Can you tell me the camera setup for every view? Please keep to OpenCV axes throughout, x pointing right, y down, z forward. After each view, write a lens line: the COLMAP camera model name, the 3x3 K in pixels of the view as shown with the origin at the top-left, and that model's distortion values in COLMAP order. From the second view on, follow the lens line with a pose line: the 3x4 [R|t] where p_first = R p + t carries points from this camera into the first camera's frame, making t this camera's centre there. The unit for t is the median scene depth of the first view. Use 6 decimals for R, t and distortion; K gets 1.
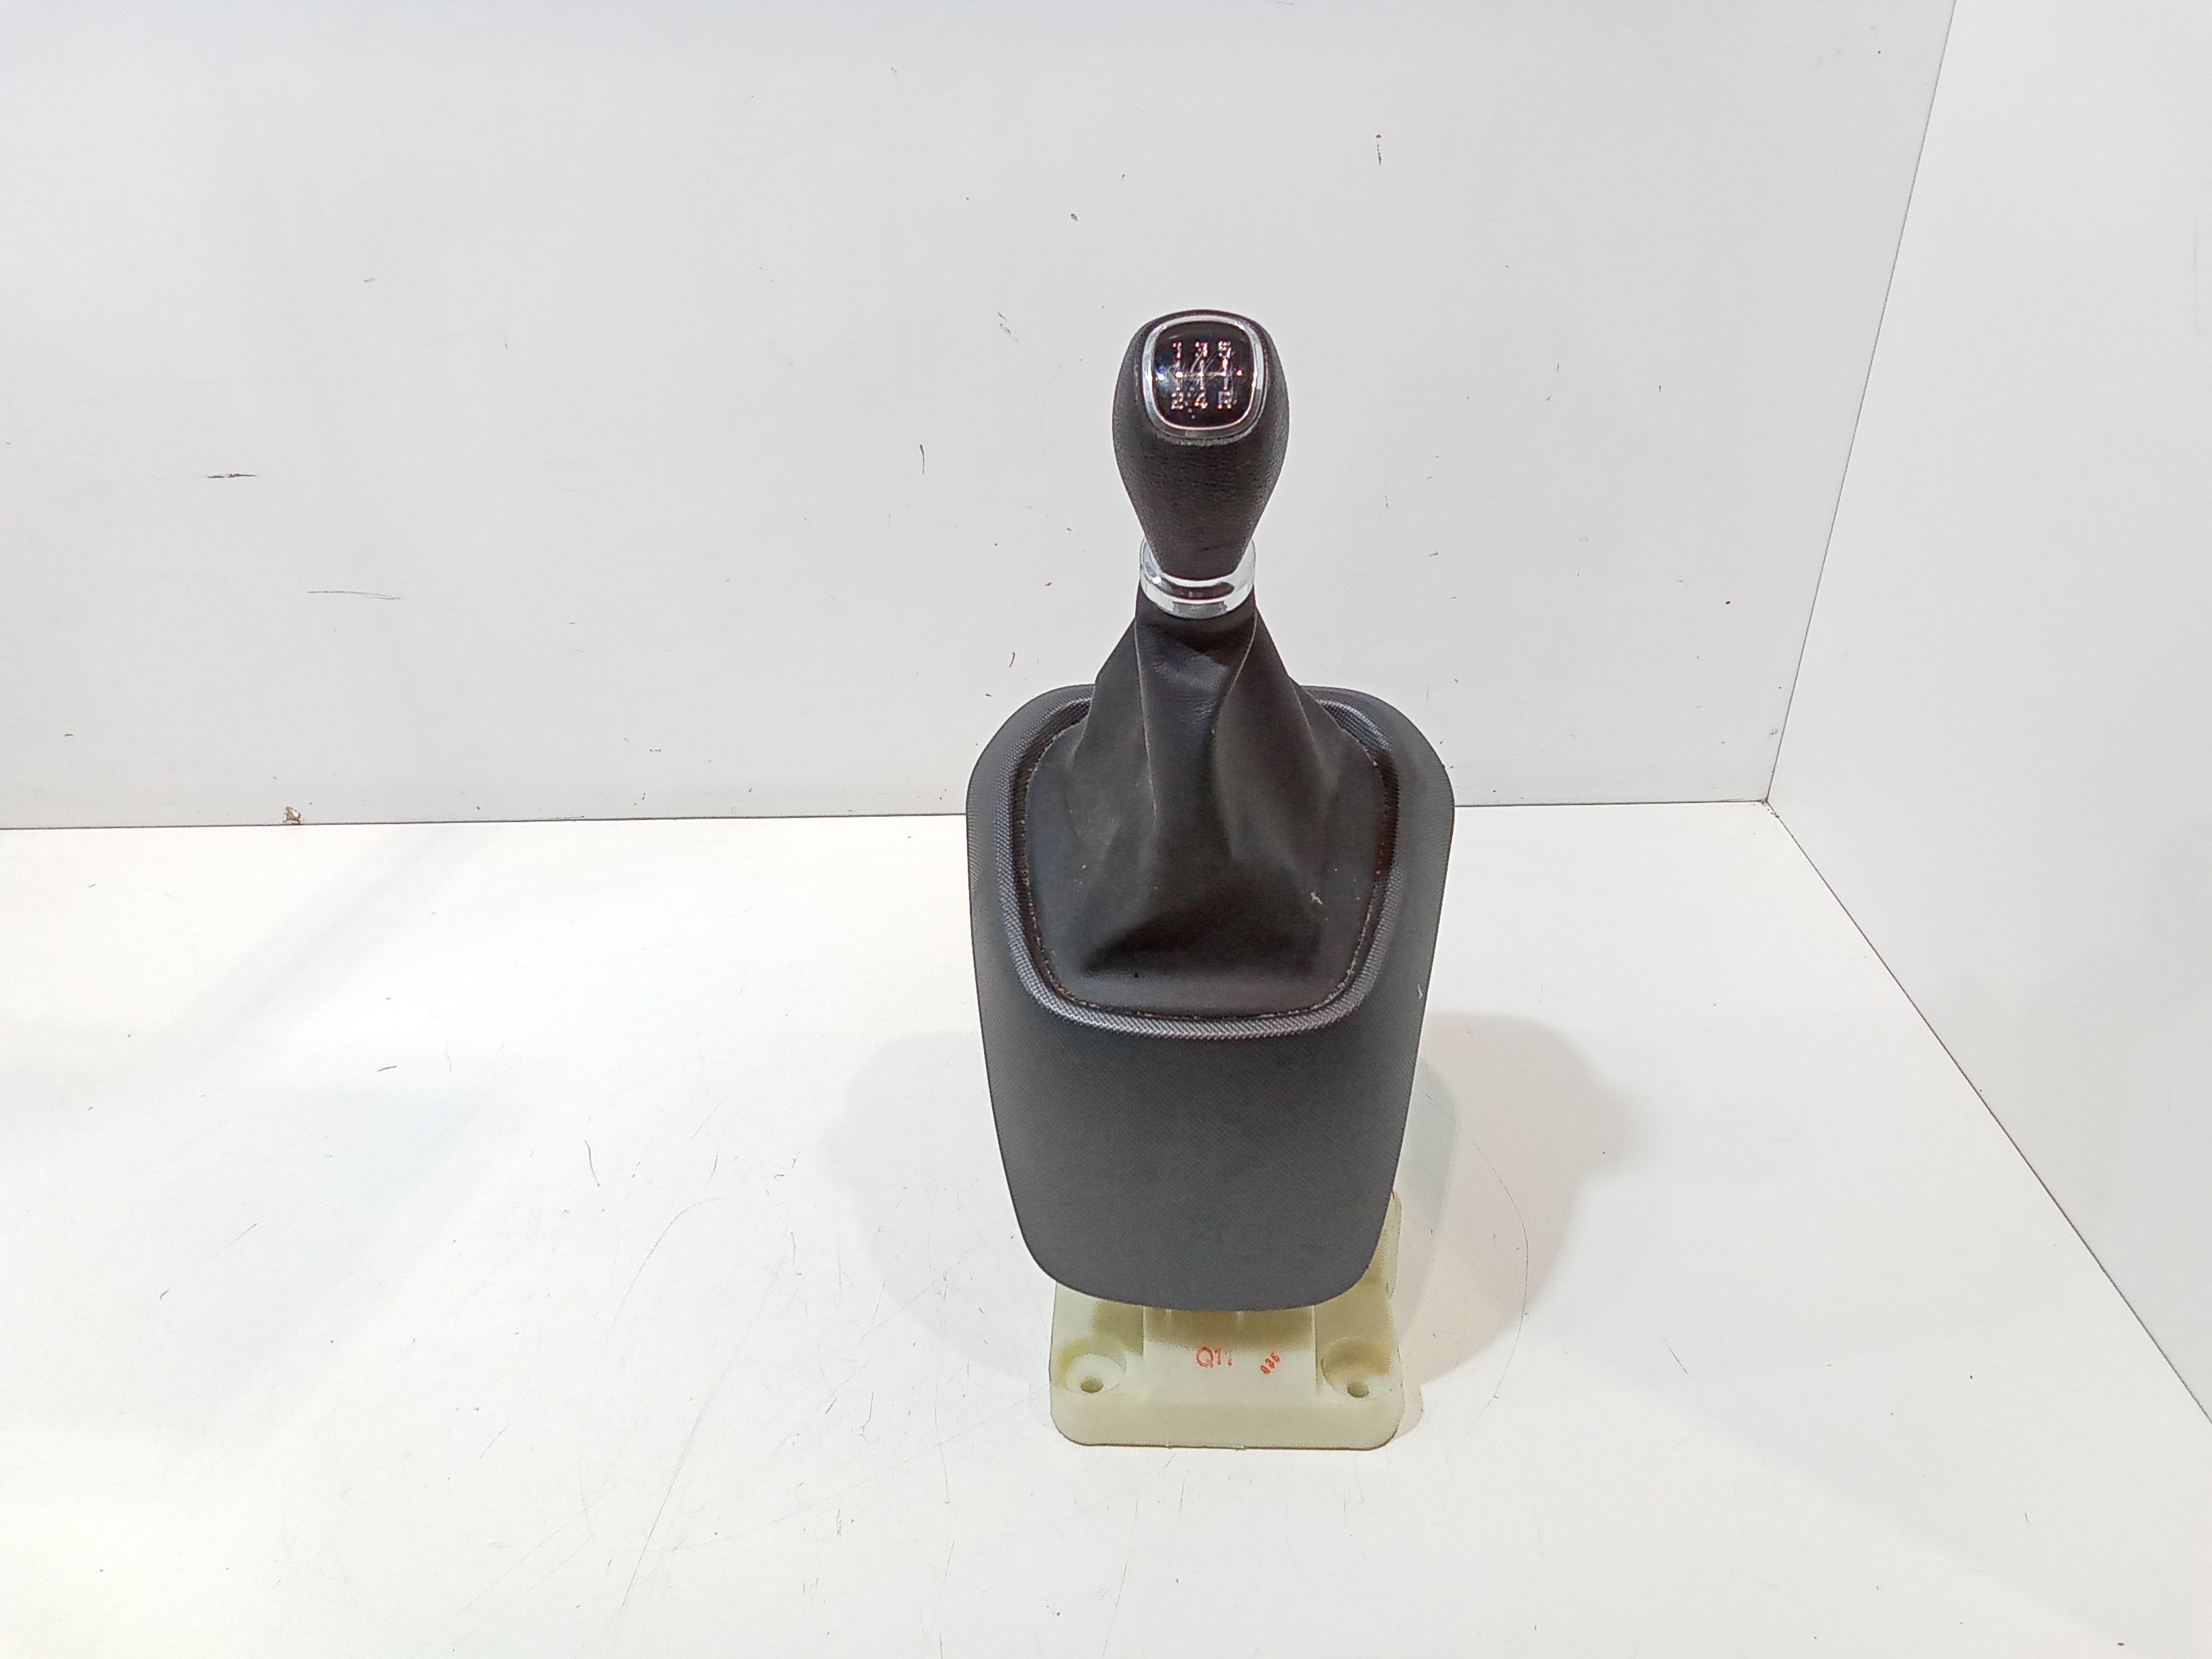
lens RADIAL K [[1511.9, 0, 1126.8], [0, 1511.9, 815.7], [0, 0, 1]] dist [0.055548, -0.068575]
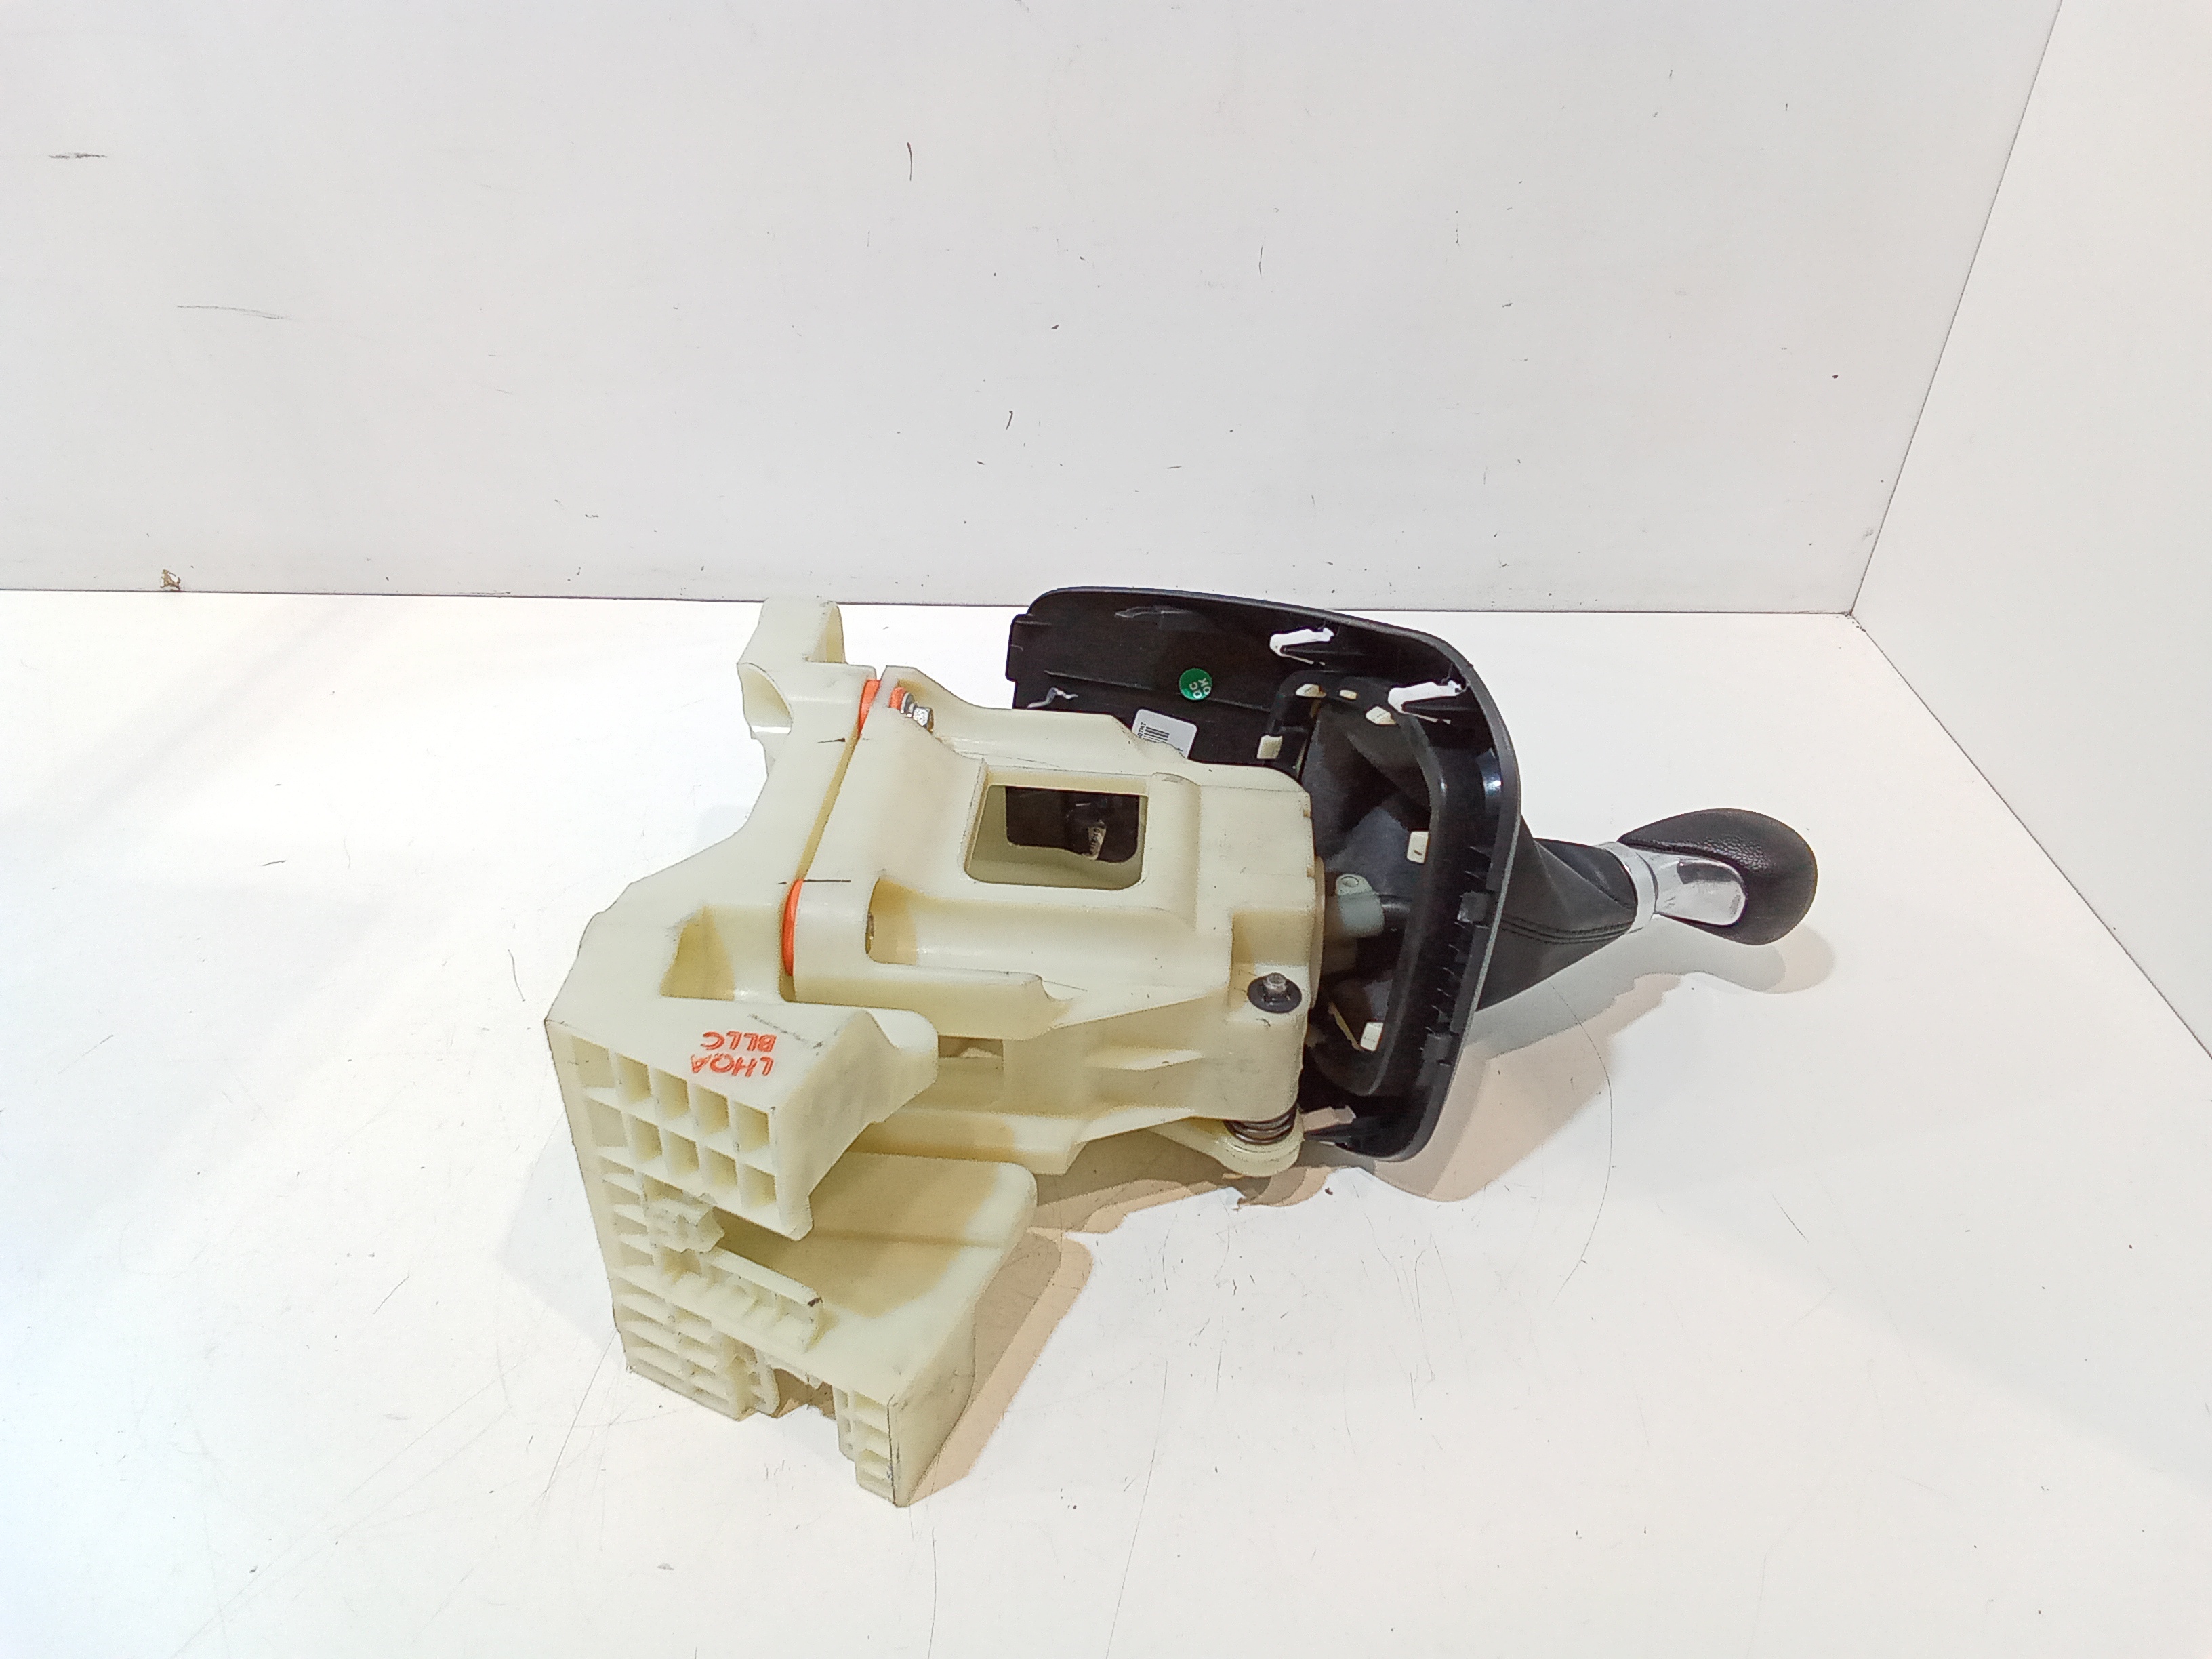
lens RADIAL K [[1511.9, 0, 1126.8], [0, 1511.9, 815.7], [0, 0, 1]] dist [0.055548, -0.068575]
pose [[0.999256, 0.024936, 0.029424, -0.028320], [-0.027544, 0.995392, 0.091845, 0.039385], [-0.026998, -0.092587, 0.995339, 0.115809]]
